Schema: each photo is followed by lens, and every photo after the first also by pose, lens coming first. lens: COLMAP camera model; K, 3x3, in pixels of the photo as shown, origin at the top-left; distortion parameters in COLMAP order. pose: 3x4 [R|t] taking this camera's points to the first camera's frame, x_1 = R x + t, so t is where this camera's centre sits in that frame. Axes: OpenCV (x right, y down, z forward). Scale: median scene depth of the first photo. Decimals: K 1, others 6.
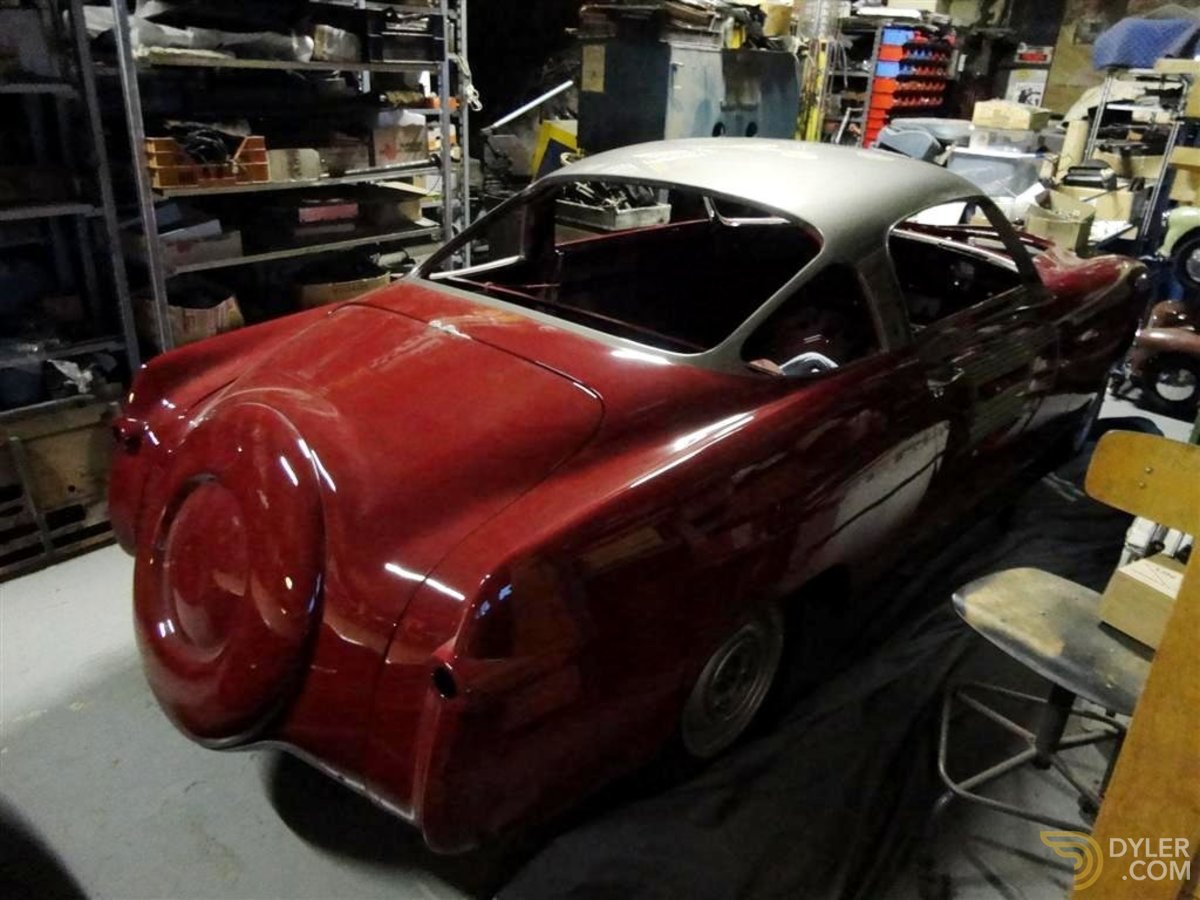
lens RADIAL K [[882.8, 0, 602.5], [0, 882.8, 449.4], [0, 0, 1]] dist [-0.000594, 0.000959]
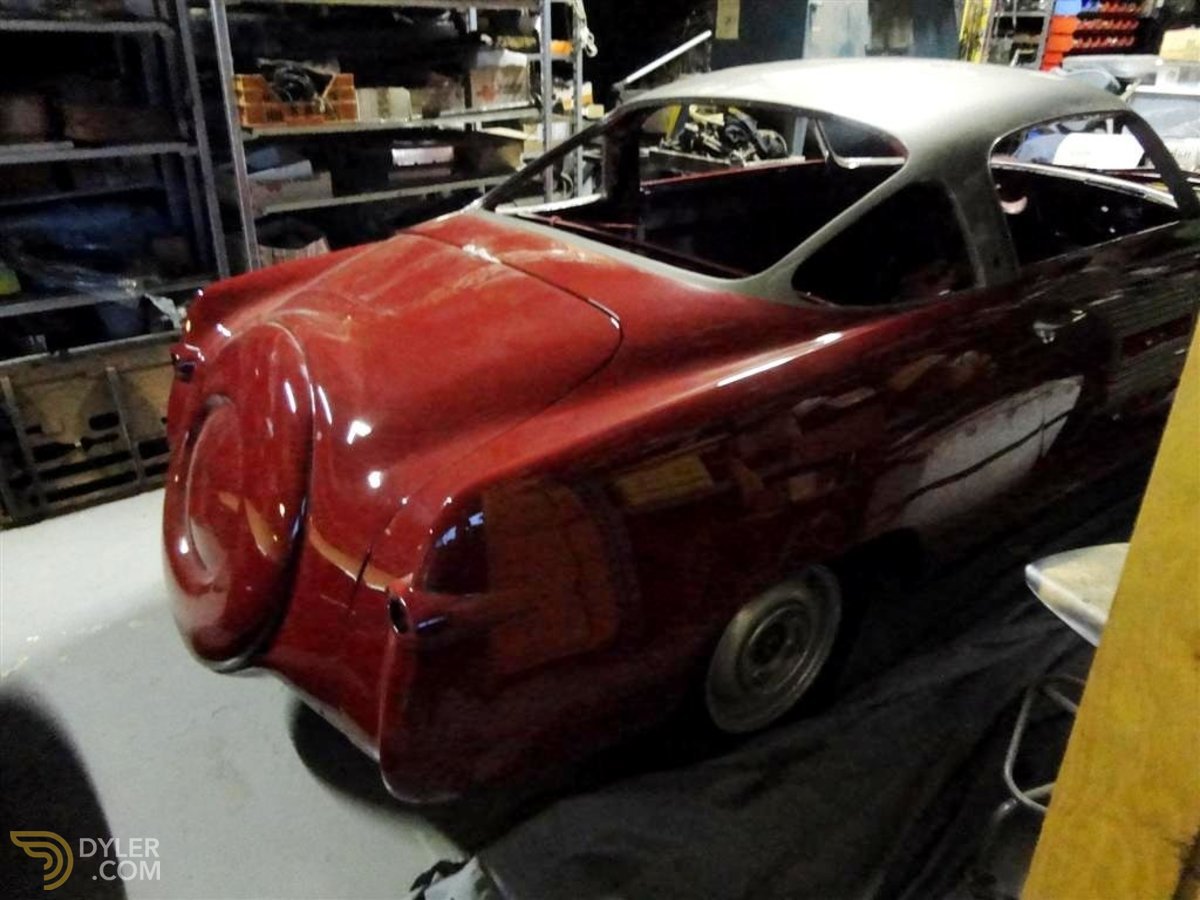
lens RADIAL K [[882.8, 0, 599.7], [0, 882.8, 447.1], [0, 0, 1]] dist [-0.000594, 0.000959]
pose [[0.983587, 0.043063, -0.175223, 0.088582], [-0.038759, 0.998859, 0.027915, 0.027764], [0.176225, -0.020666, 0.984133, 0.068424]]
